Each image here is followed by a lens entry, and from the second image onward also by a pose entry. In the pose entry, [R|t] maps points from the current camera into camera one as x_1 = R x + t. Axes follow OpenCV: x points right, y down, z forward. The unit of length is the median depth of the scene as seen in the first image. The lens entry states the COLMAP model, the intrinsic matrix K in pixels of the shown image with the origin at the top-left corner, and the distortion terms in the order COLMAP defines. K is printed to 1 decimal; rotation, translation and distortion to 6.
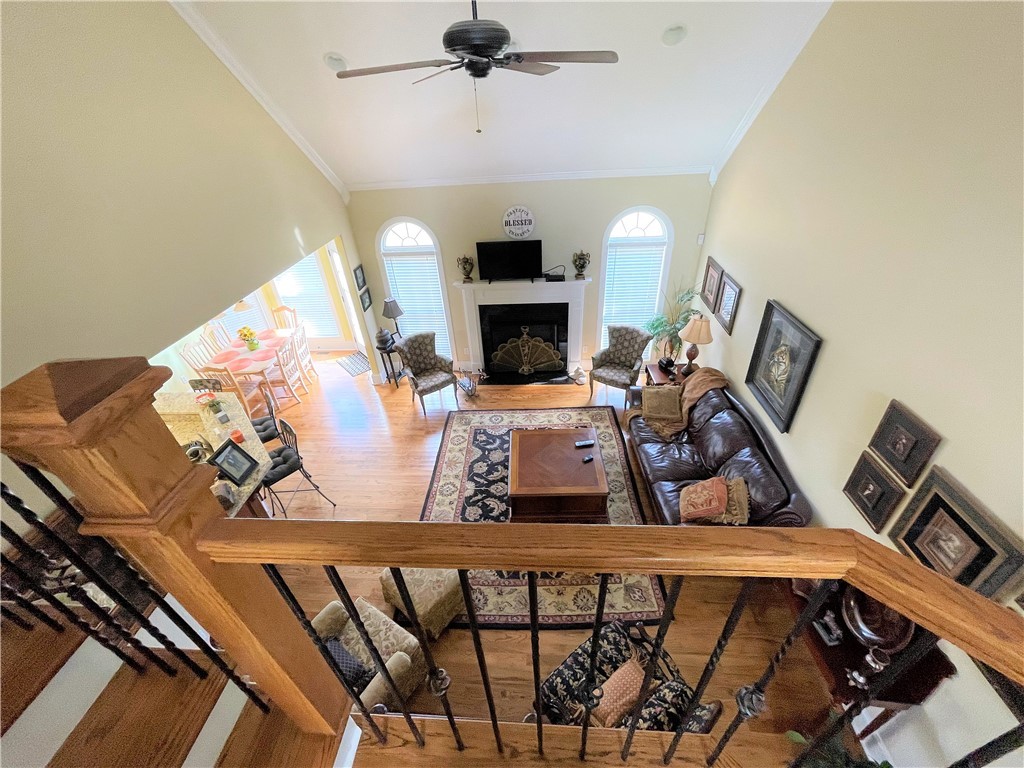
lens RADIAL K [[406.1, 0, 512.0], [0, 406.1, 384.0], [0, 0, 1]] dist [-0.000170, -0.002315]
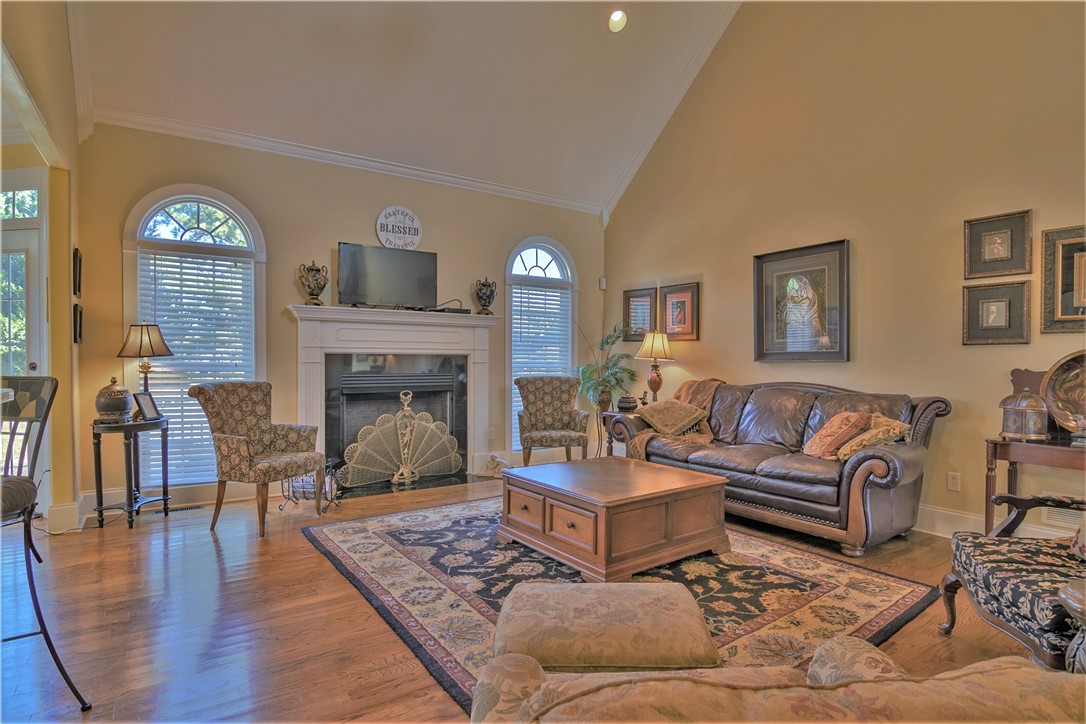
lens RADIAL K [[566.5, 0, 552.6], [0, 566.5, 368.3], [0, 0, 1]] dist [-0.001436, -0.014565]
pose [[0.787109, 0.047265, 0.615000, -0.380547], [0.301371, 0.840478, -0.450303, 0.330021], [-0.538178, 0.539781, 0.647303, 0.384759]]
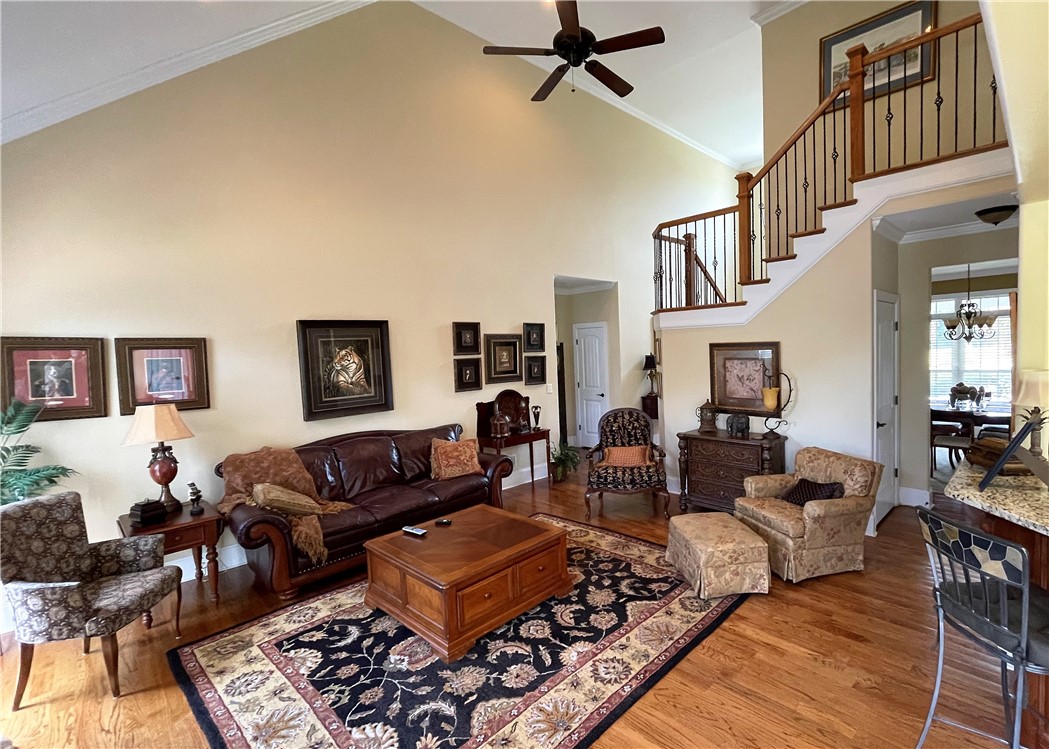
lens RADIAL K [[483.1, 0, 587.7], [0, 483.1, 370.5], [0, 0, 1]] dist [-0.003599, -0.000544]
pose [[-0.762312, 0.047364, 0.645474, -0.456410], [0.419103, 0.796102, 0.436549, -0.233409], [-0.493187, 0.603306, -0.626728, 1.038155]]
